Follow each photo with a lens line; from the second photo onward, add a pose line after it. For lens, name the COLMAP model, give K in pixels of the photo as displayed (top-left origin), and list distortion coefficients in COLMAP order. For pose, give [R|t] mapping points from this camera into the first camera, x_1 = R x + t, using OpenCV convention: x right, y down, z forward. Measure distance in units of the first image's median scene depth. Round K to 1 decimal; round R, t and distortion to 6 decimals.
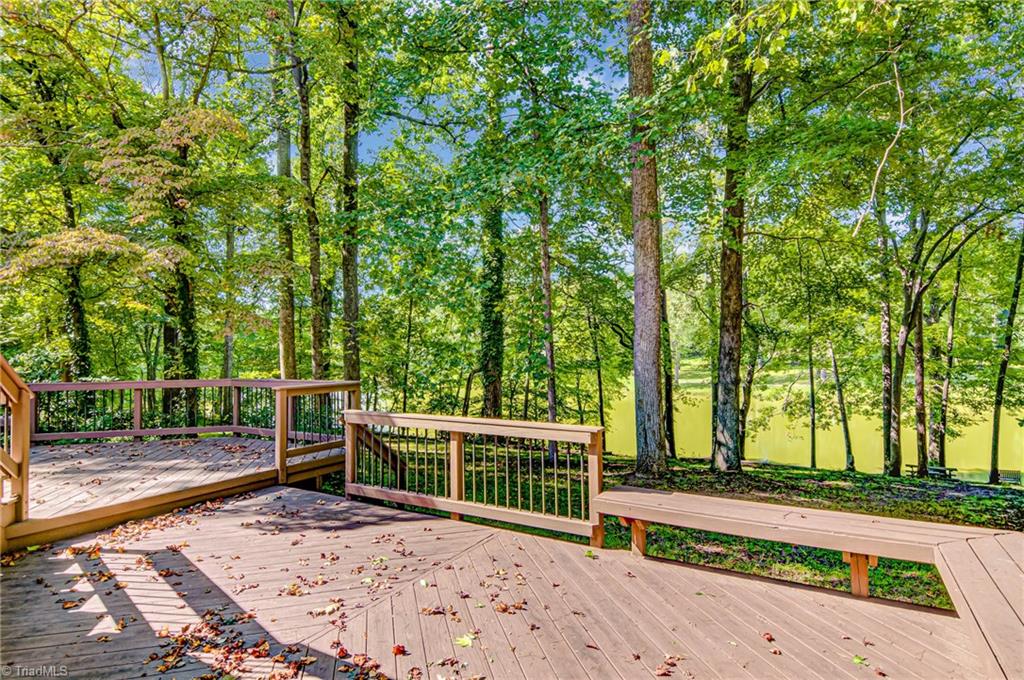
lens RADIAL K [[537.4, 0, 509.7], [0, 537.4, 340.7], [0, 0, 1]] dist [0.005753, -0.001391]
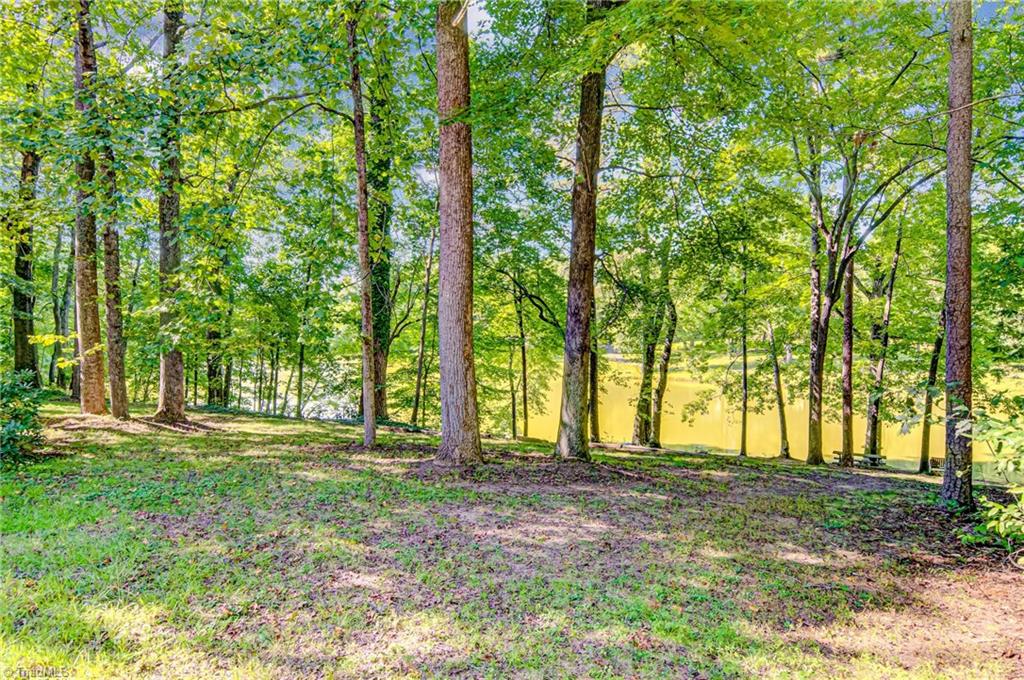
lens RADIAL K [[537.4, 0, 513.4], [0, 537.4, 342.0], [0, 0, 1]] dist [0.005753, -0.001391]
pose [[0.999401, 0.013447, 0.031878, 0.161109], [-0.014406, 0.999445, 0.030033, 0.024315], [-0.031457, -0.030474, 0.999040, 0.106564]]
